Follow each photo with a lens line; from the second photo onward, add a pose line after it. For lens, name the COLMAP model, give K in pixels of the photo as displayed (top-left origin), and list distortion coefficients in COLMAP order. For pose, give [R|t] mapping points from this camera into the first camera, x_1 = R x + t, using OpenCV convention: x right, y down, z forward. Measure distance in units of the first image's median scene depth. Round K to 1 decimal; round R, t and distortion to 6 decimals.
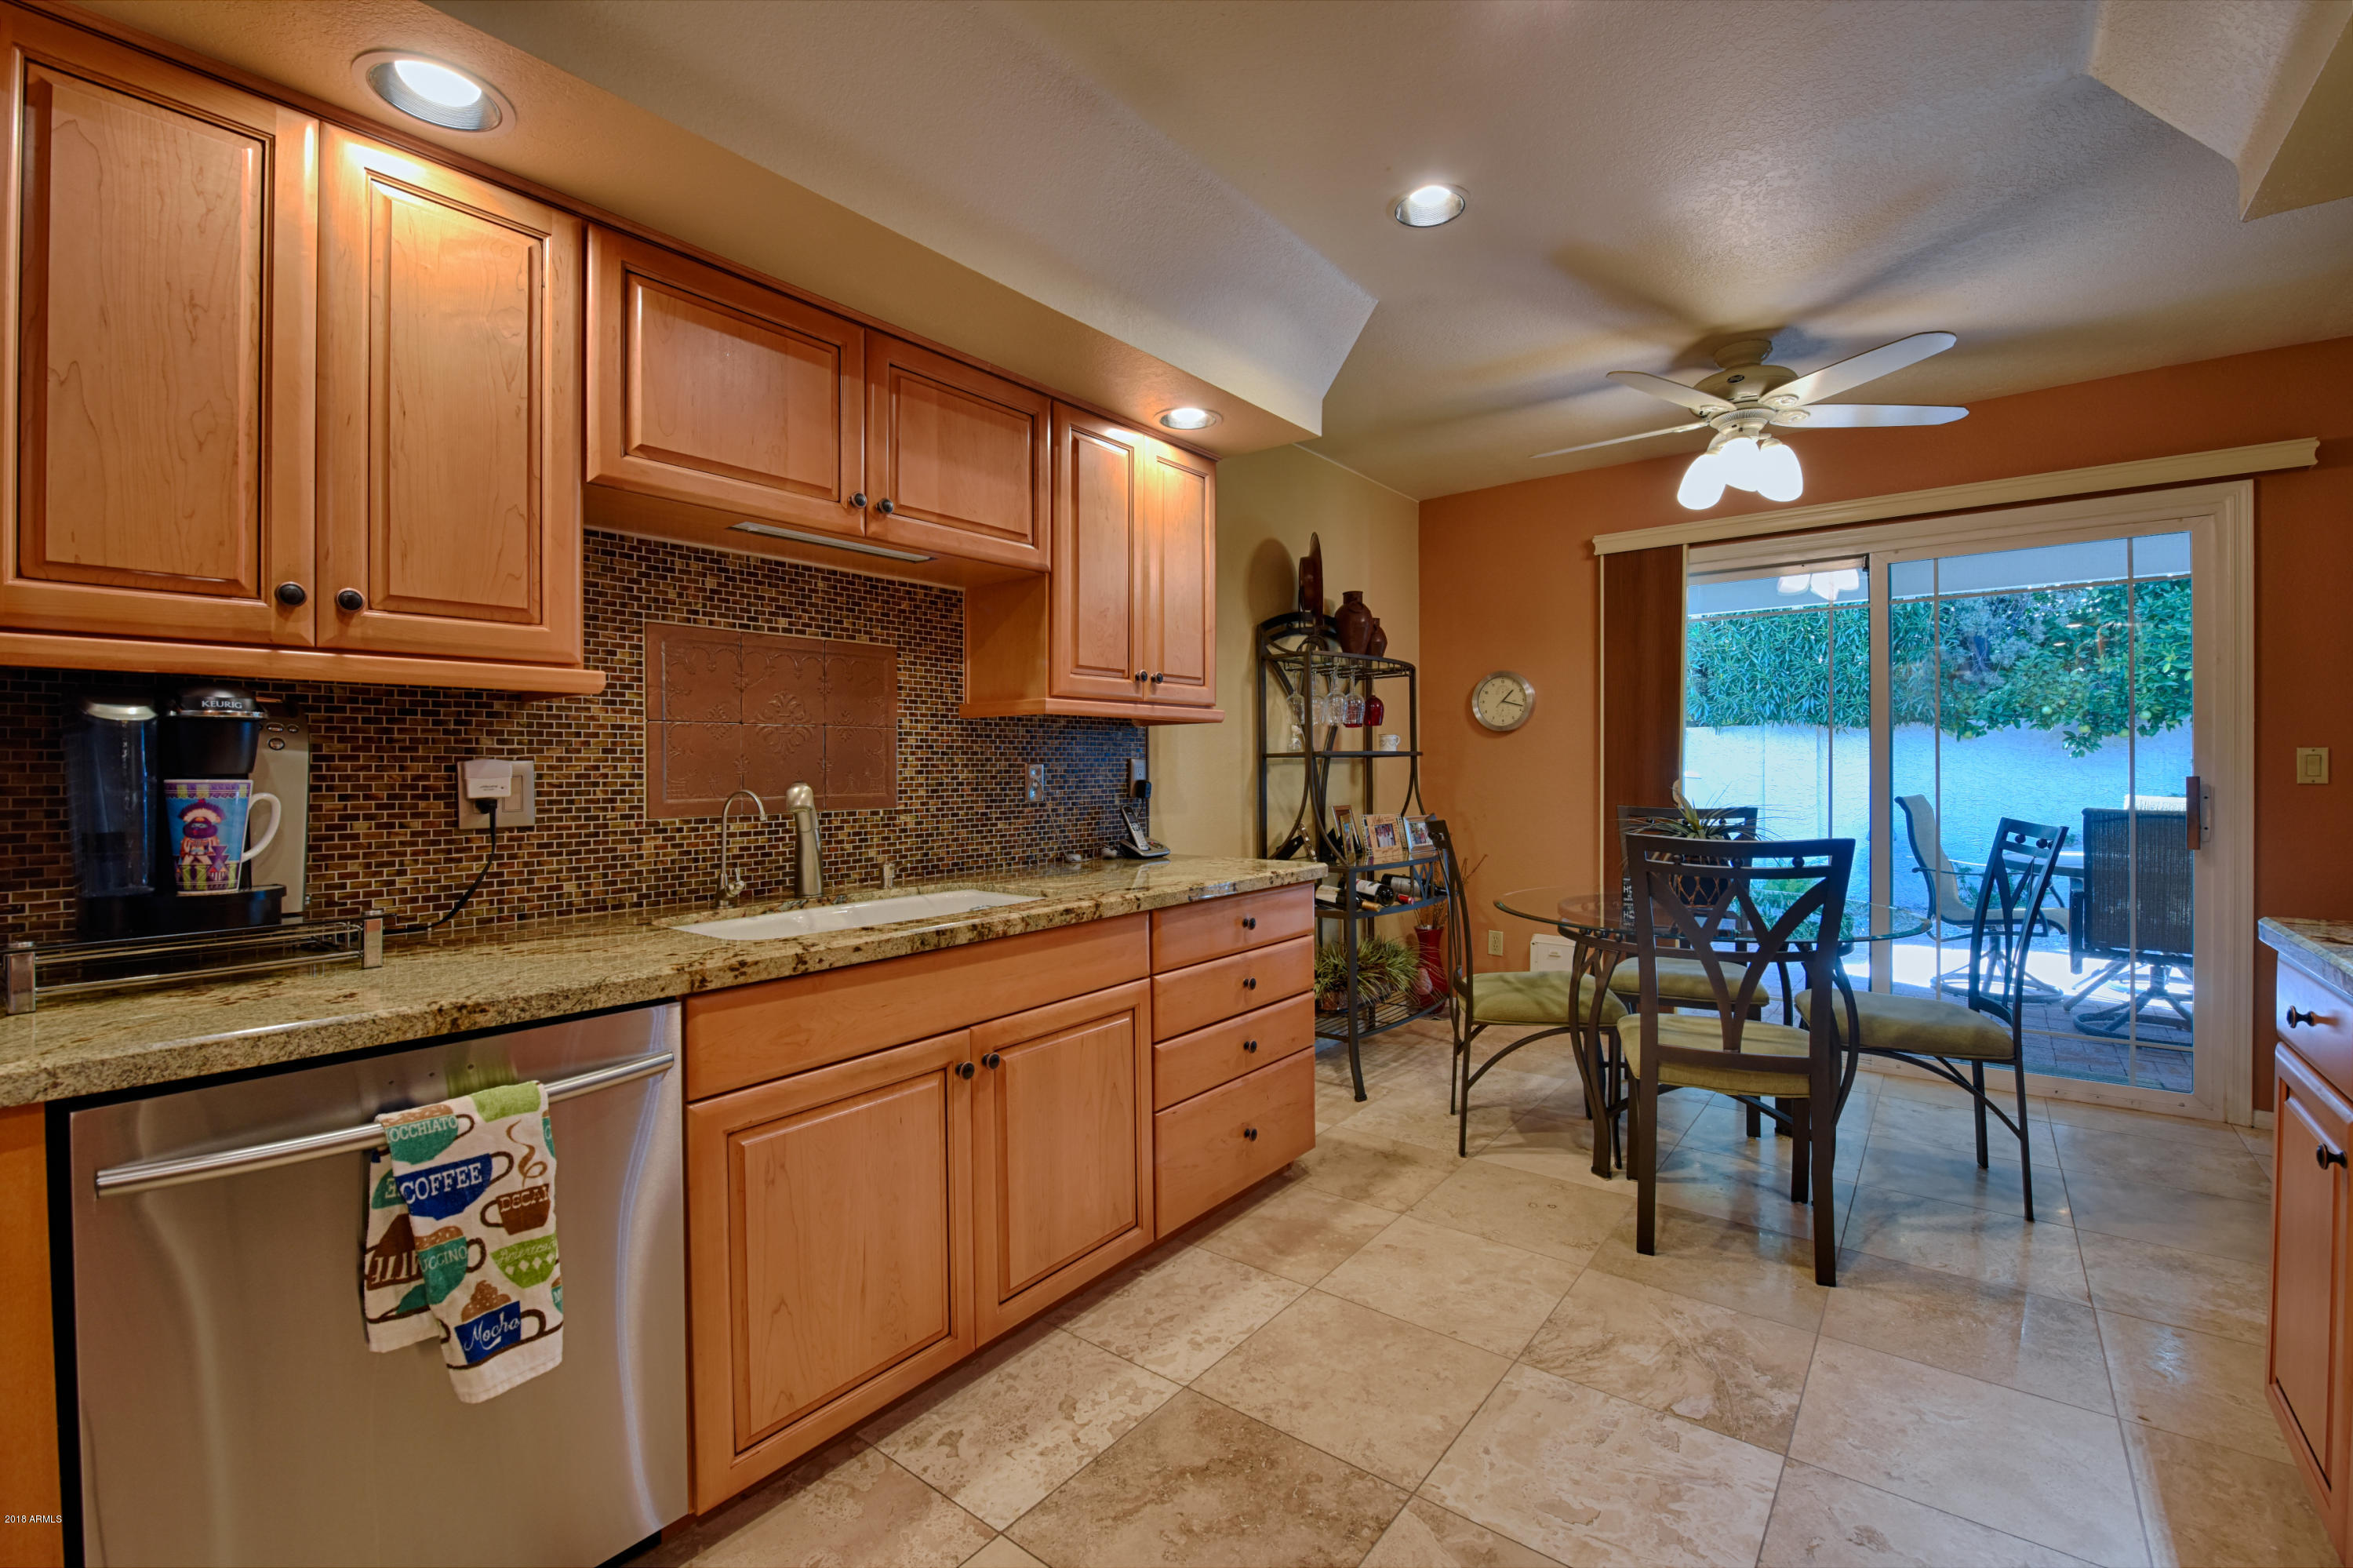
lens RADIAL K [[985.5, 0, 1164.2], [0, 985.5, 776.3], [0, 0, 1]] dist [-0.014440, -0.002037]
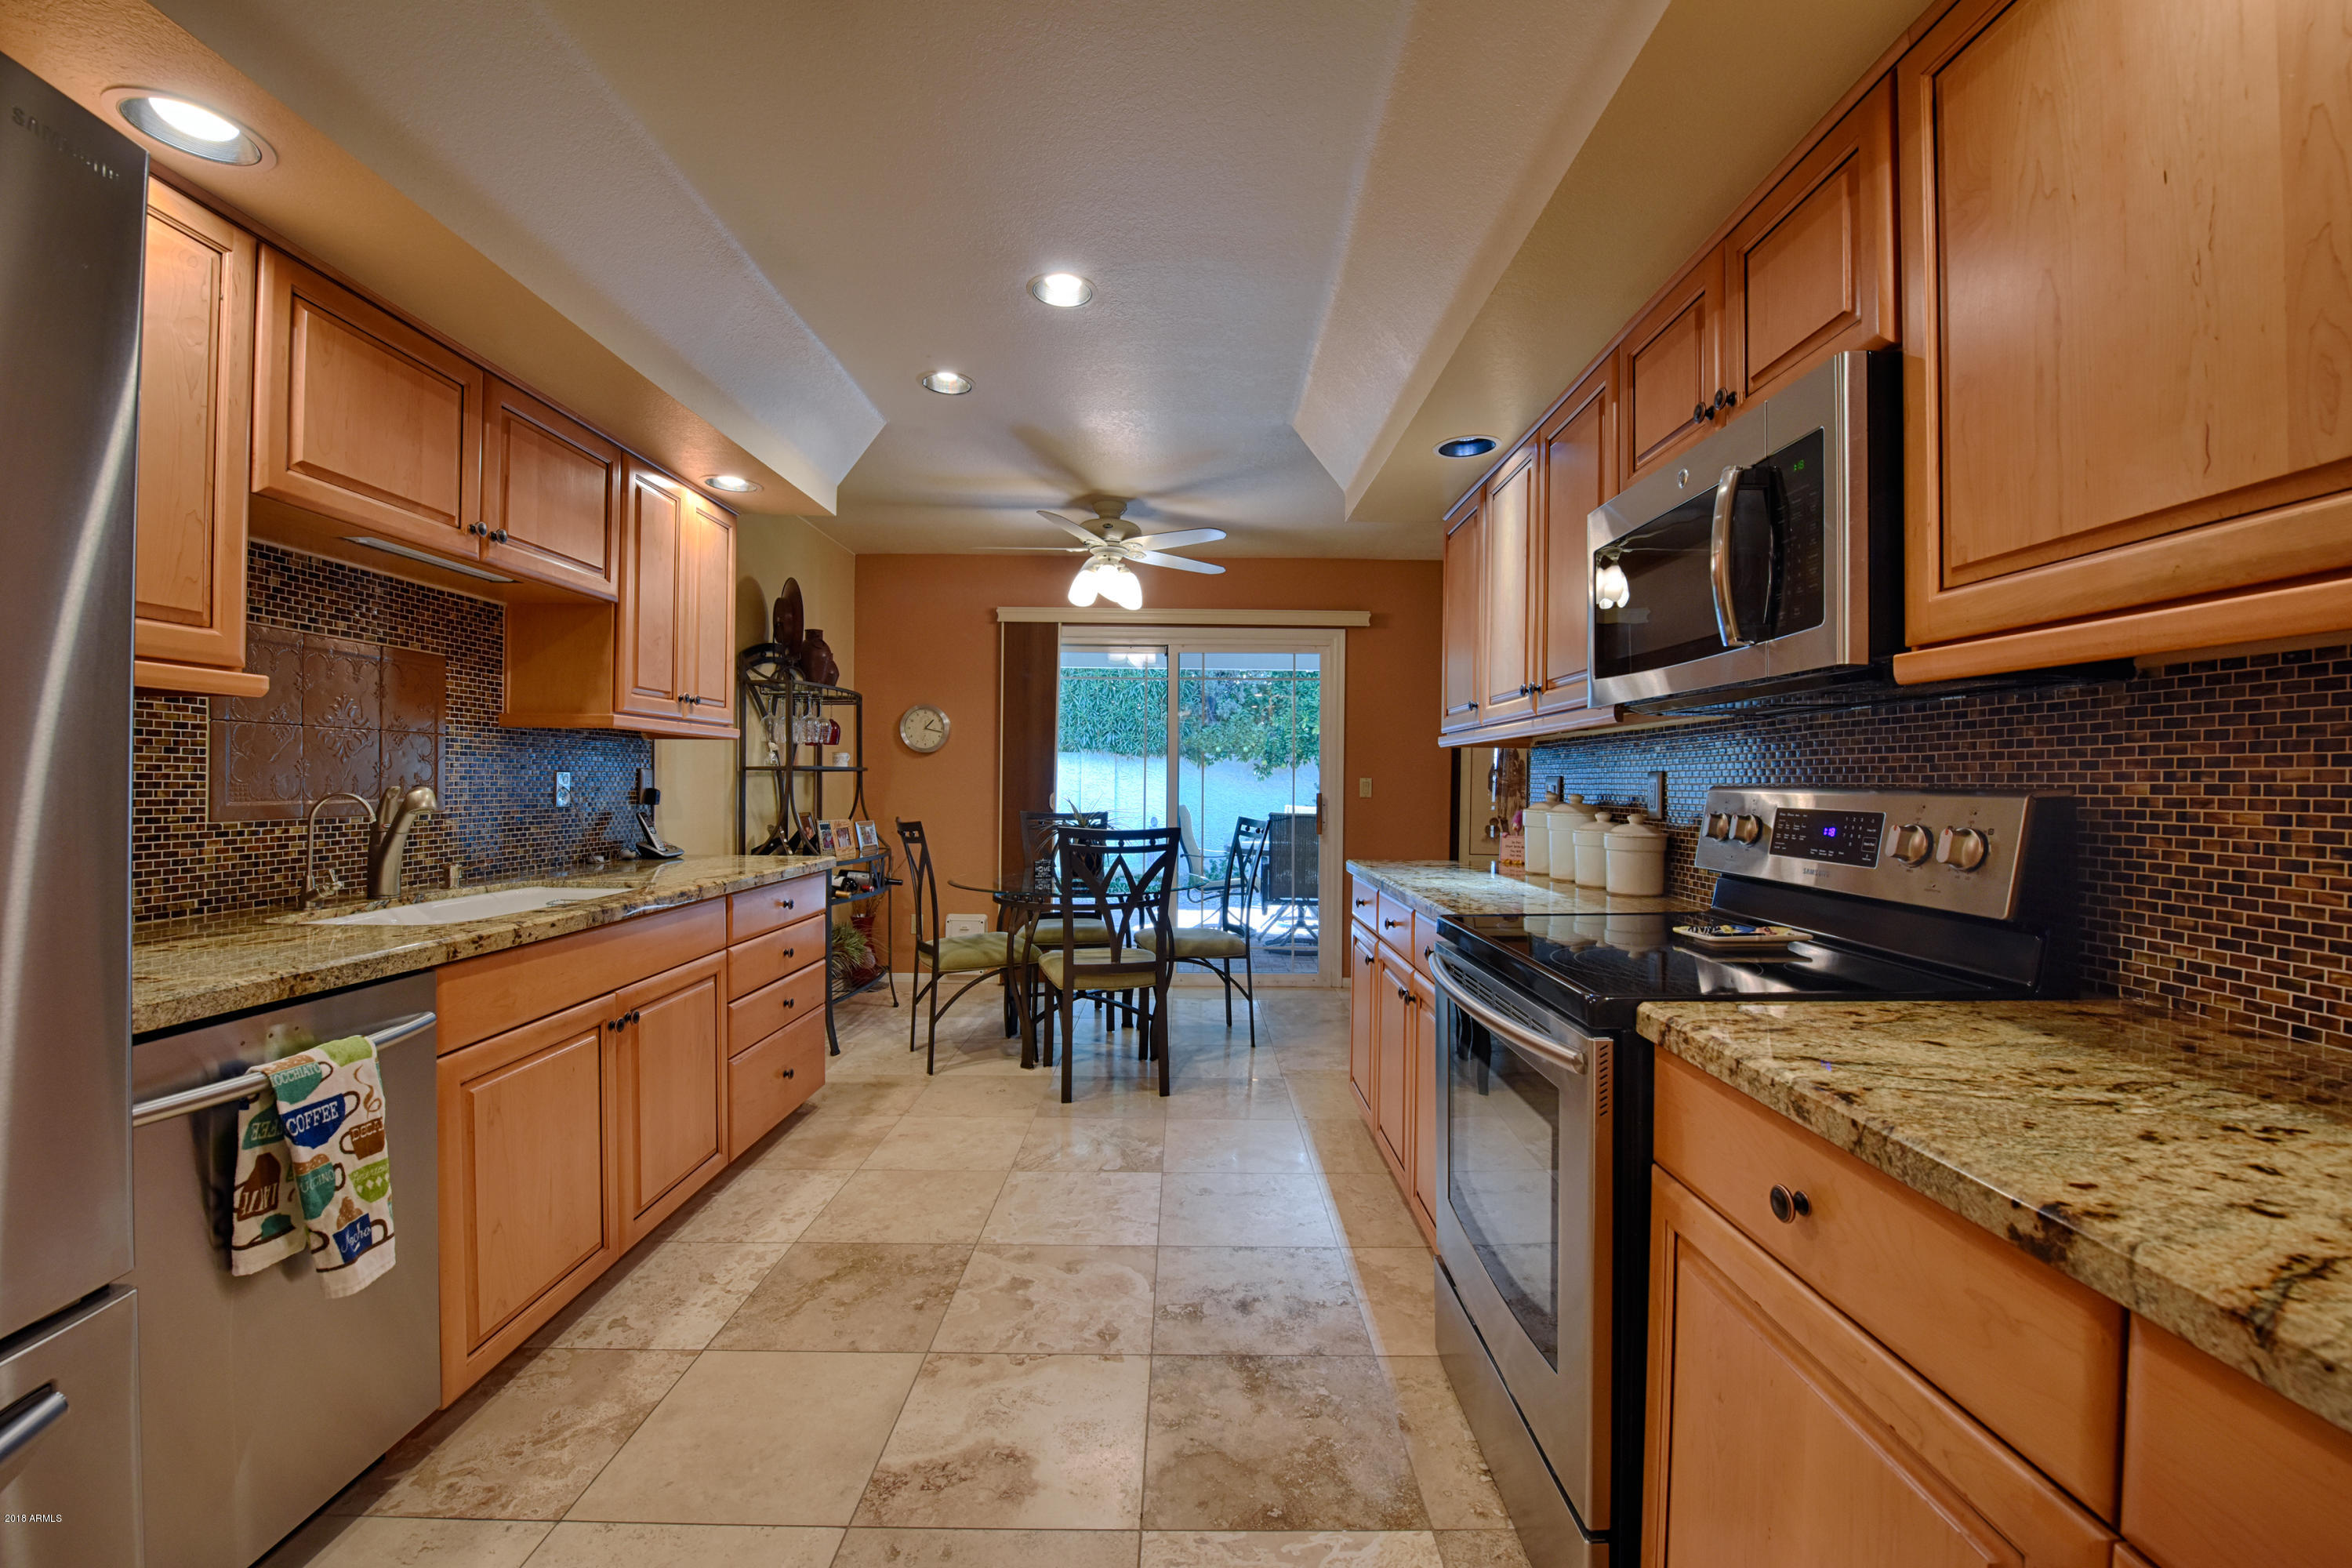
lens RADIAL K [[963.1, 0, 1181.4], [0, 963.1, 783.8], [0, 0, 1]] dist [-0.023584, -0.001209]
pose [[0.776124, 0.014534, 0.630413, -0.331577], [-0.010260, 0.999893, -0.010421, 0.005467], [-0.630497, 0.001620, 0.776190, -0.284753]]
